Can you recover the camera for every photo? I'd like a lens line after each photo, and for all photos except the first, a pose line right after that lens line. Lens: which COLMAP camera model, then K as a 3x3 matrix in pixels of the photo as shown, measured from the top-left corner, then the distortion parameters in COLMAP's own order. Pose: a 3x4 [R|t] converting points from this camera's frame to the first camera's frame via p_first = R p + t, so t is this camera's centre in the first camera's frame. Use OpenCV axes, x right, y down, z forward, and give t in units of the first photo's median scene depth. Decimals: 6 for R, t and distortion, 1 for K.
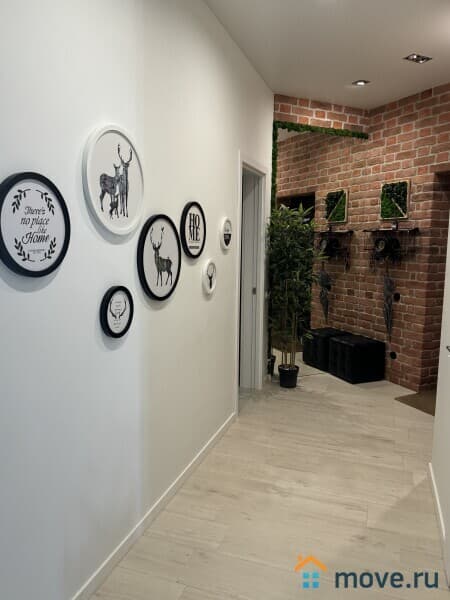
lens RADIAL K [[453.3, 0, 224.5], [0, 453.3, 299.4], [0, 0, 1]] dist [0.000230, -0.000194]
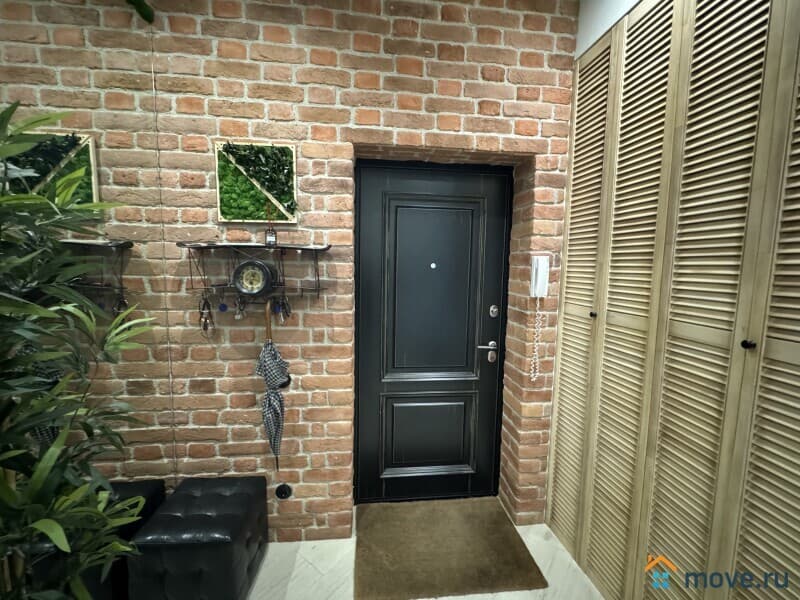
lens RADIAL K [[330.9, 0, 395.8], [0, 330.9, 299.9], [0, 0, 1]] dist [0.000566, 0.000031]
pose [[0.339307, -0.098001, 0.935557, 0.086007], [0.104413, 0.992336, 0.066080, -0.102943], [-0.934863, 0.075263, 0.346939, 0.734698]]
